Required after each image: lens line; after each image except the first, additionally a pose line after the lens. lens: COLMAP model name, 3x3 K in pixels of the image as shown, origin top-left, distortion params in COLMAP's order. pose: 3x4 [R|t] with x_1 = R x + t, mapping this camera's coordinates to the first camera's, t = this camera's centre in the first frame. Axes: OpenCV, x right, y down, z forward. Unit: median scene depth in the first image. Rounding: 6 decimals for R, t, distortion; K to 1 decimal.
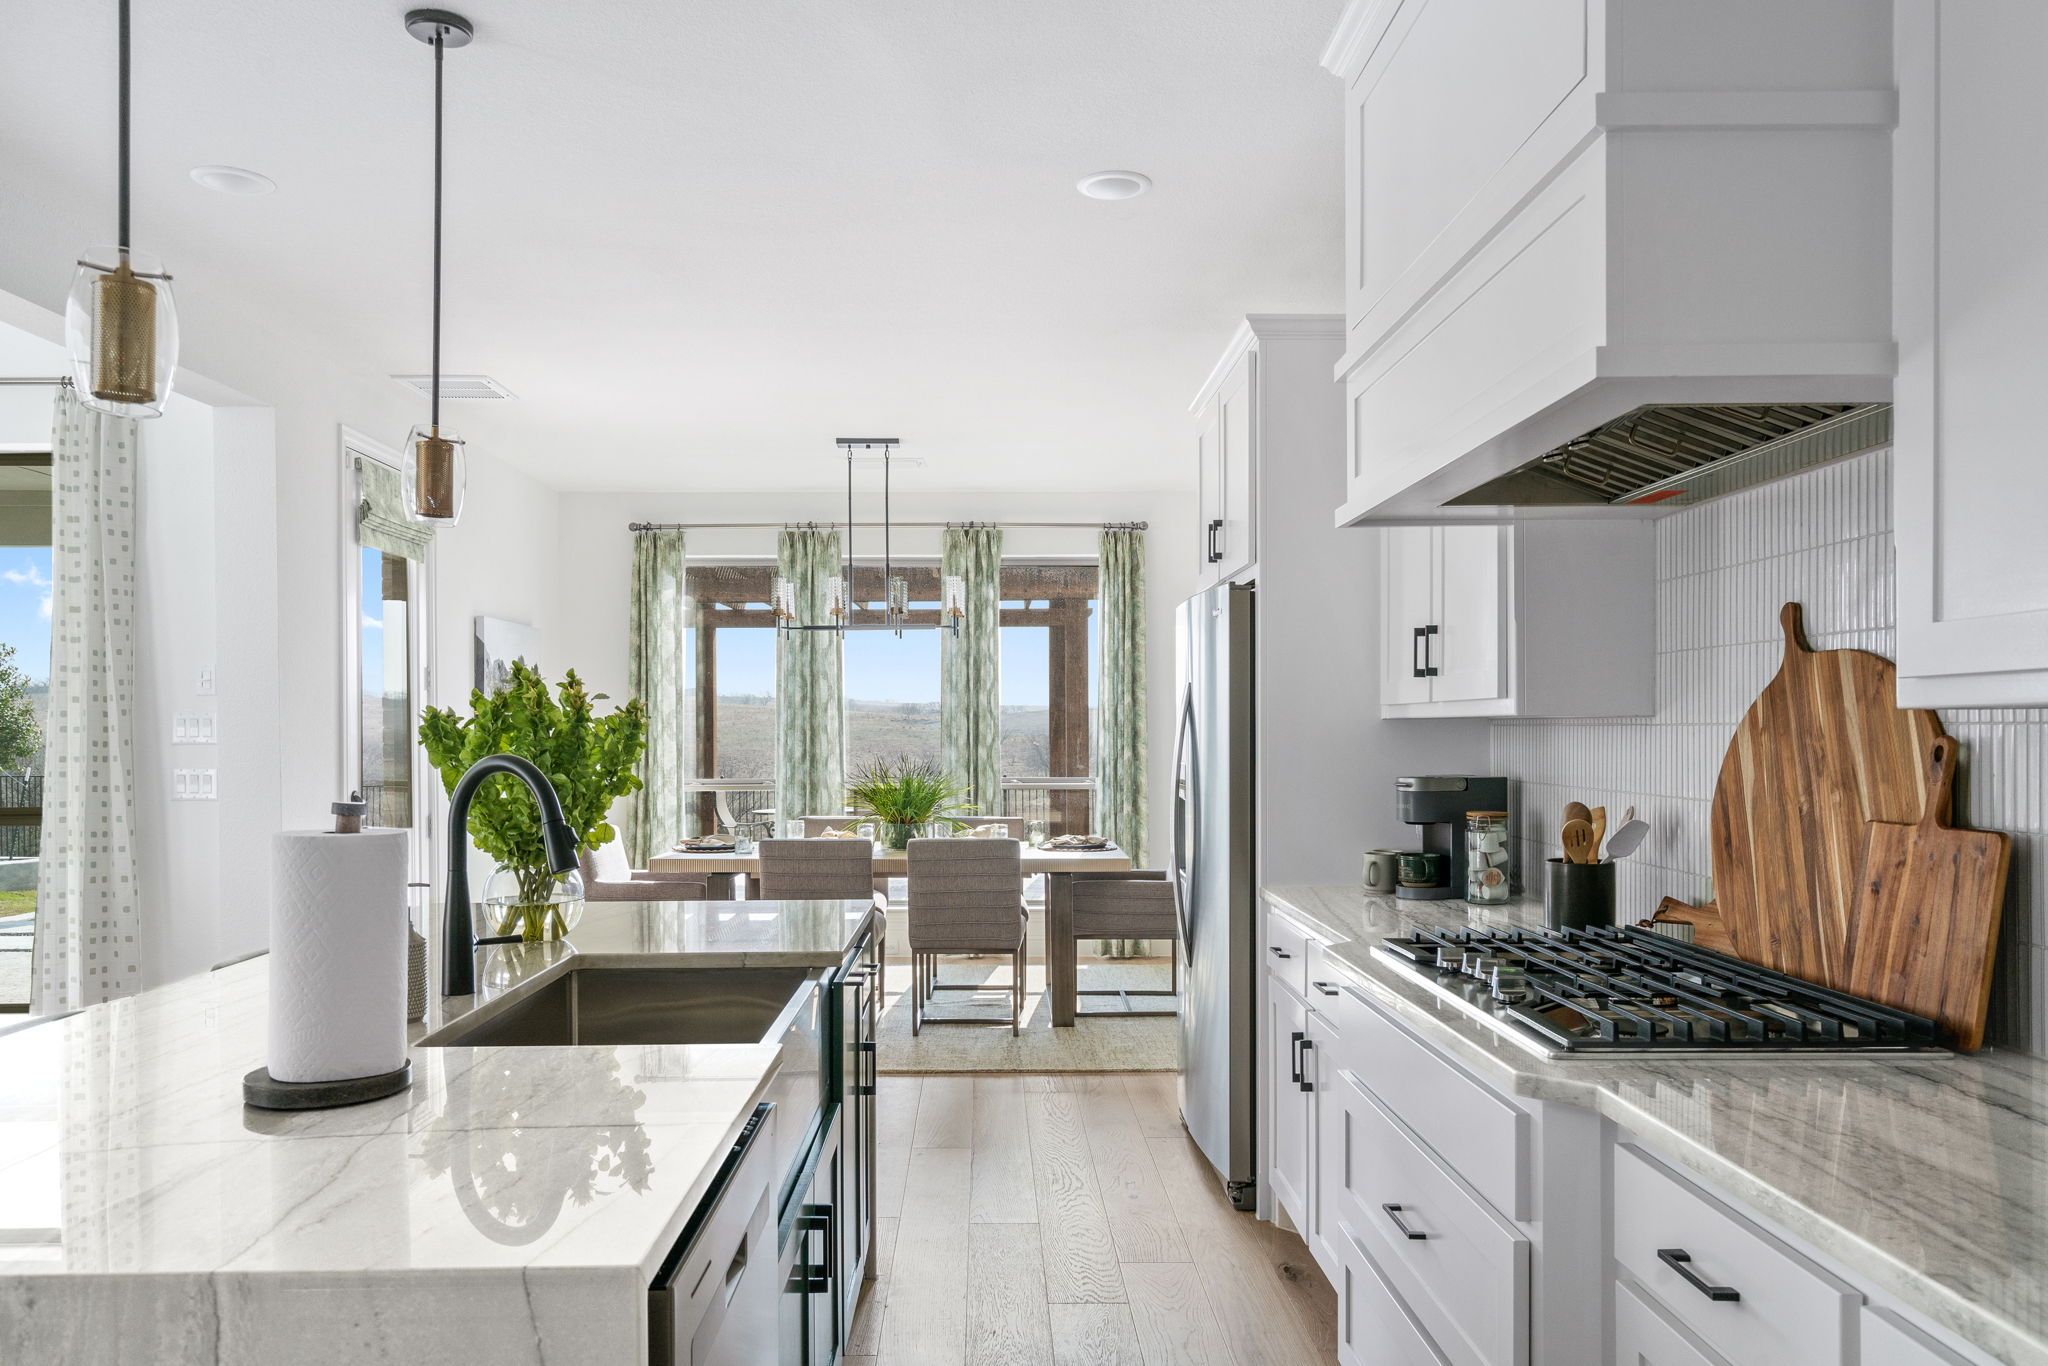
lens RADIAL K [[1457.1, 0, 1016.8], [0, 1457.1, 747.4], [0, 0, 1]] dist [-0.003597, -0.000881]
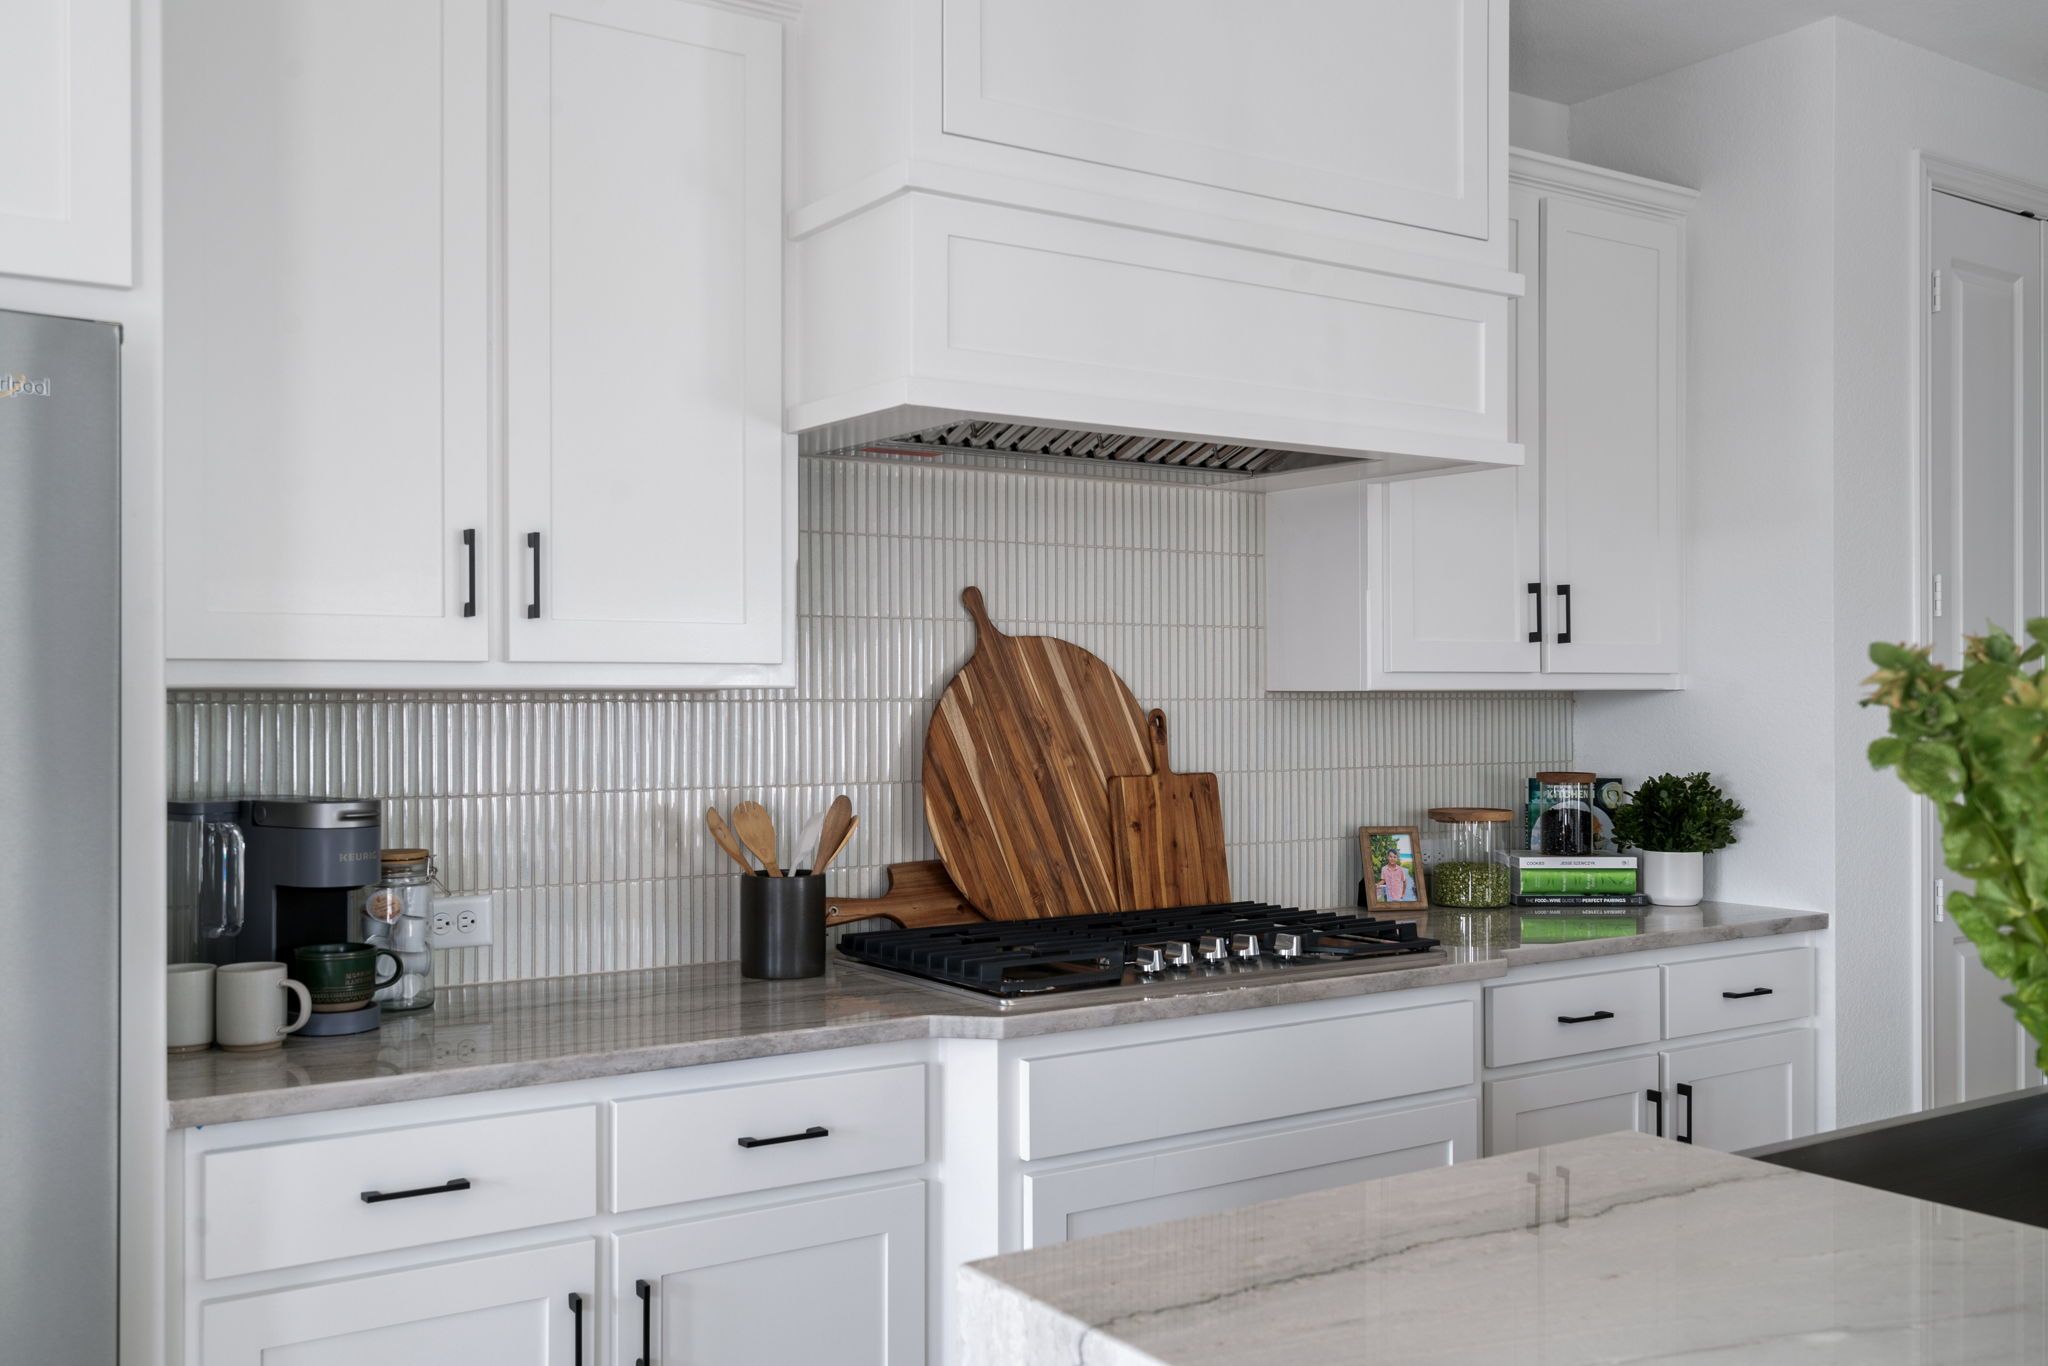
lens RADIAL K [[1864.2, 0, 1024.0], [0, 1864.2, 683.0], [0, 0, 1]] dist [0.004722, 0.003617]
pose [[-0.545134, 0.003777, 0.838340, -0.684688], [0.008309, 0.999965, 0.000898, -0.031214], [-0.838308, 0.007455, -0.545146, 1.819542]]
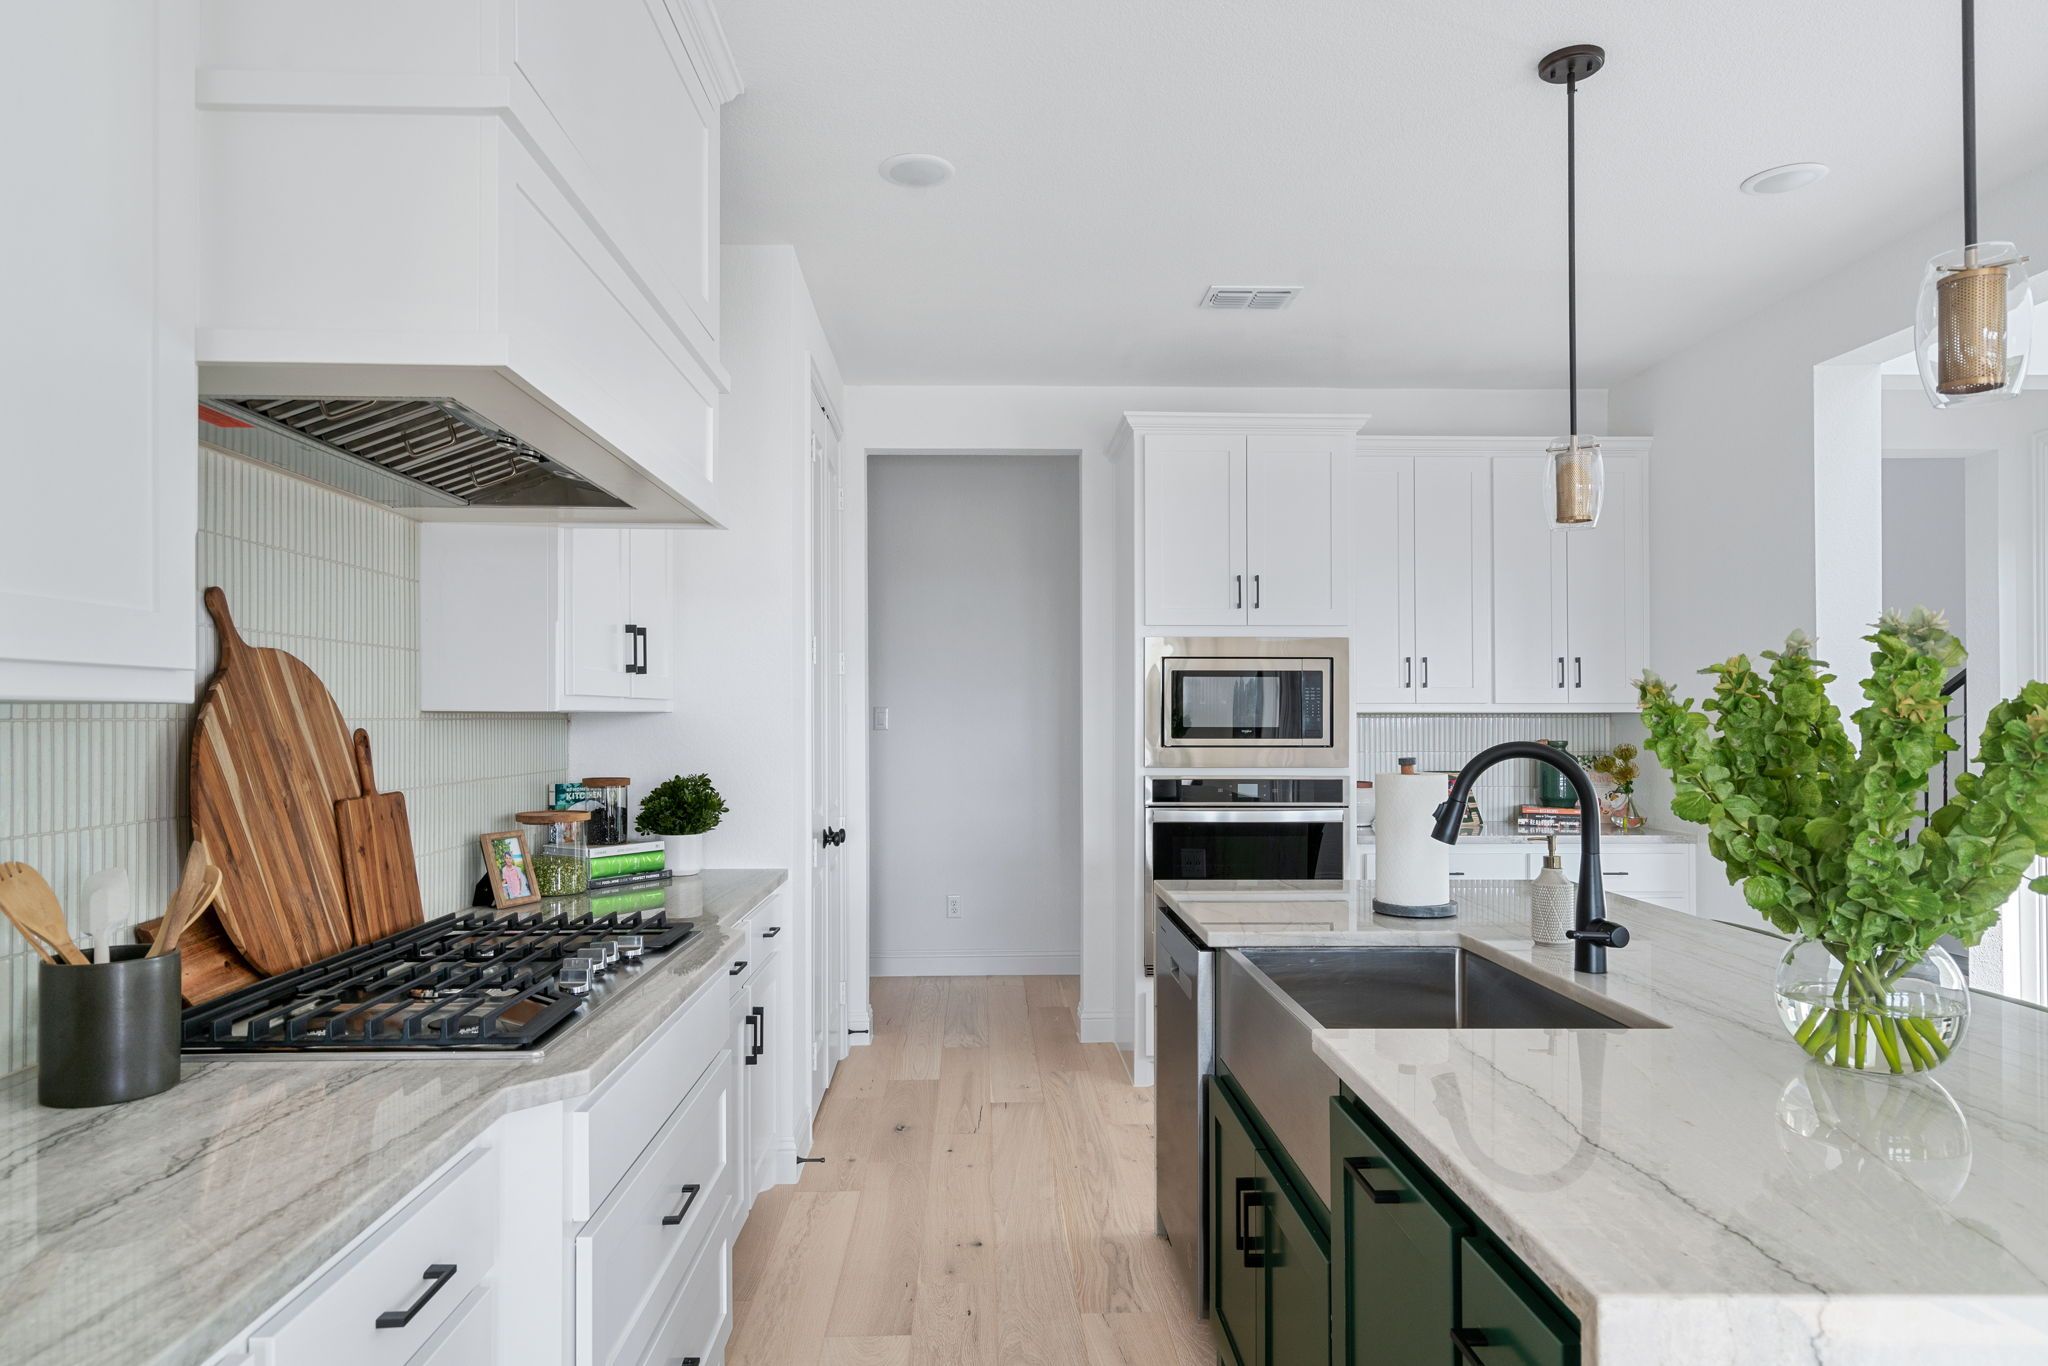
lens RADIAL K [[1241.6, 0, 1027.9], [0, 1241.6, 708.3], [0, 0, 1]] dist [0.005606, 0.000616]
pose [[-0.999908, -0.002396, -0.013331, 0.029495], [-0.002437, 0.999992, 0.003055, -0.028389], [0.013324, 0.003087, -0.999906, 1.898849]]
